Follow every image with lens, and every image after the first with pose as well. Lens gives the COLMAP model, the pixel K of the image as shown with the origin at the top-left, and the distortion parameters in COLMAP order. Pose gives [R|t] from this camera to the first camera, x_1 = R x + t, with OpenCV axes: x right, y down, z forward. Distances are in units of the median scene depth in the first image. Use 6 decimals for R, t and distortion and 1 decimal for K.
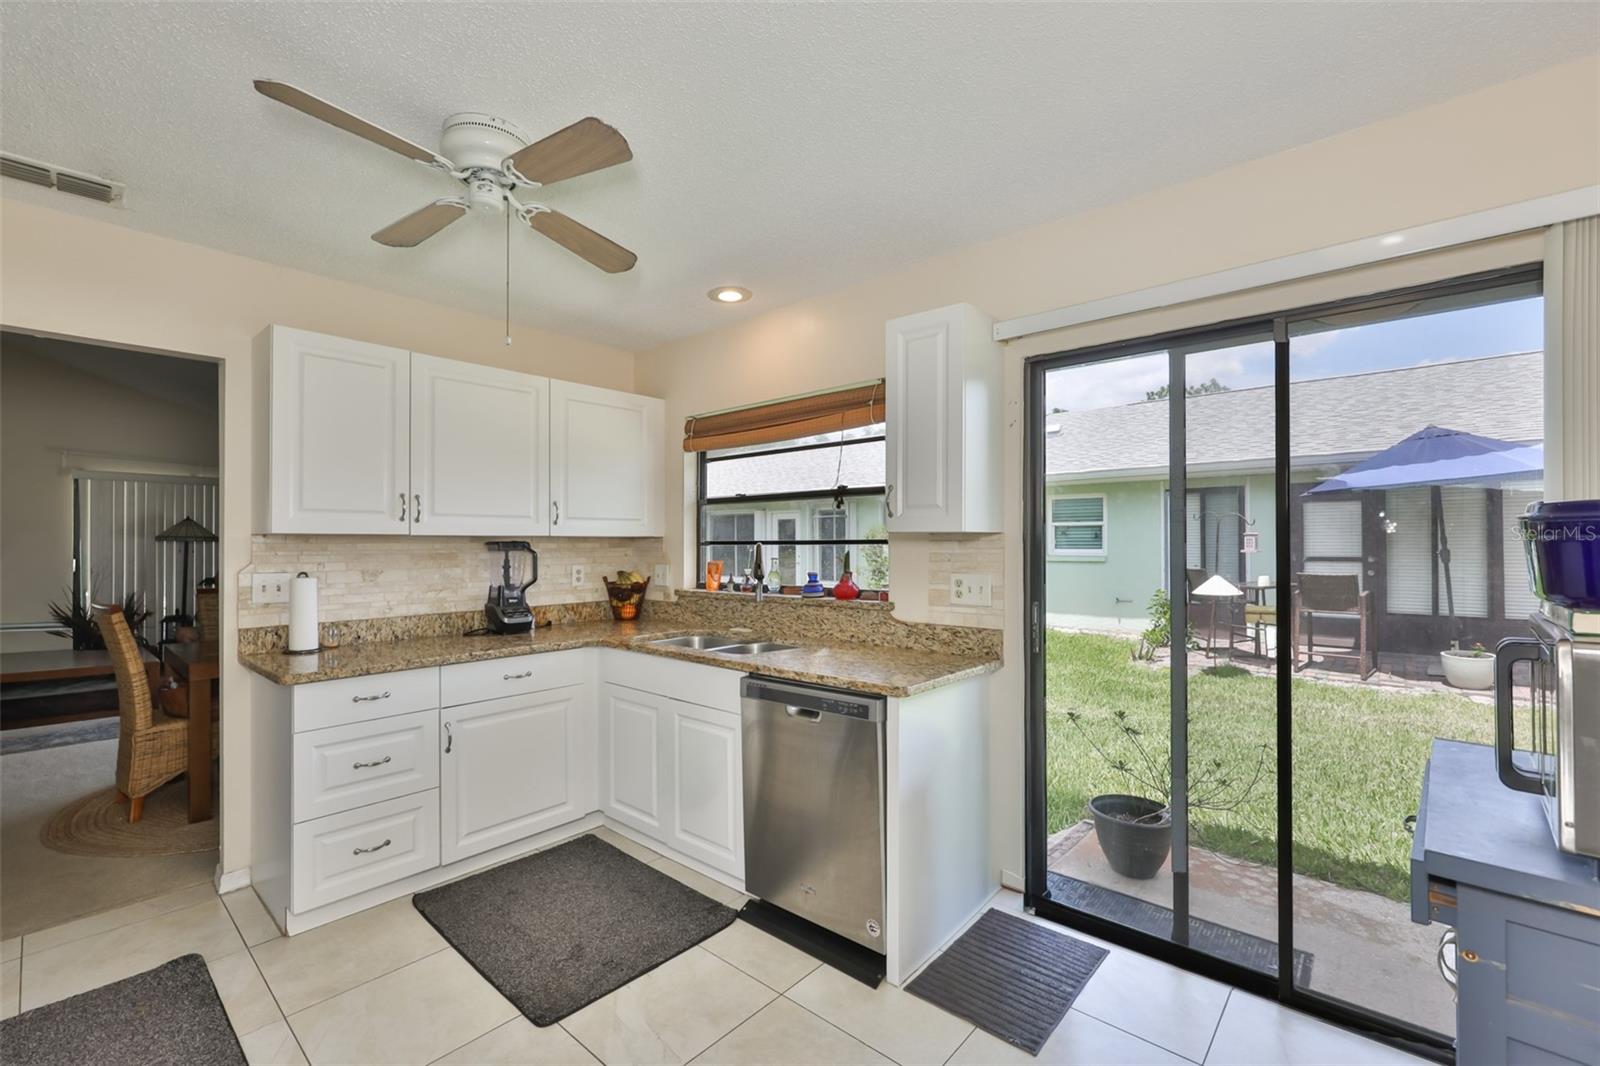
lens RADIAL K [[687.9, 0, 789.5], [0, 687.9, 528.9], [0, 0, 1]] dist [-0.003177, -0.000080]
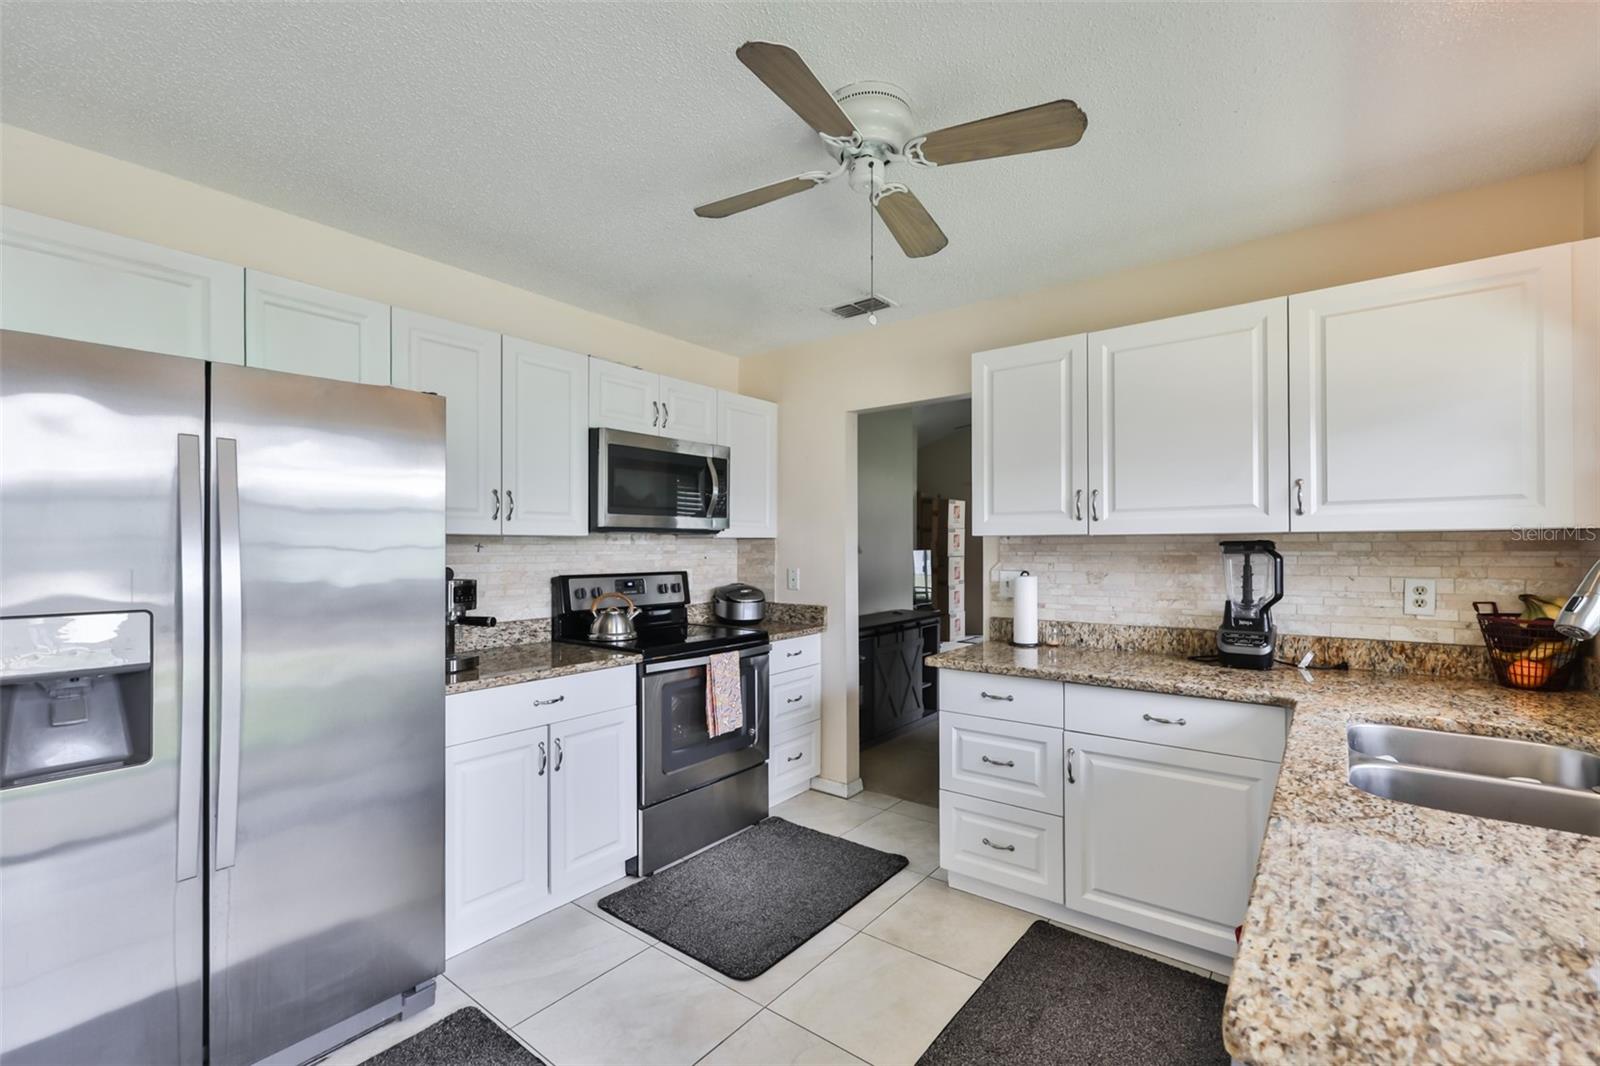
lens RADIAL K [[677.5, 0, 825.7], [0, 677.5, 541.7], [0, 0, 1]] dist [-0.001658, -0.000101]
pose [[0.078352, -0.005069, -0.996913, 0.284607], [0.025670, 0.999666, -0.003066, 0.010378], [0.996595, -0.025350, 0.078456, 0.522893]]
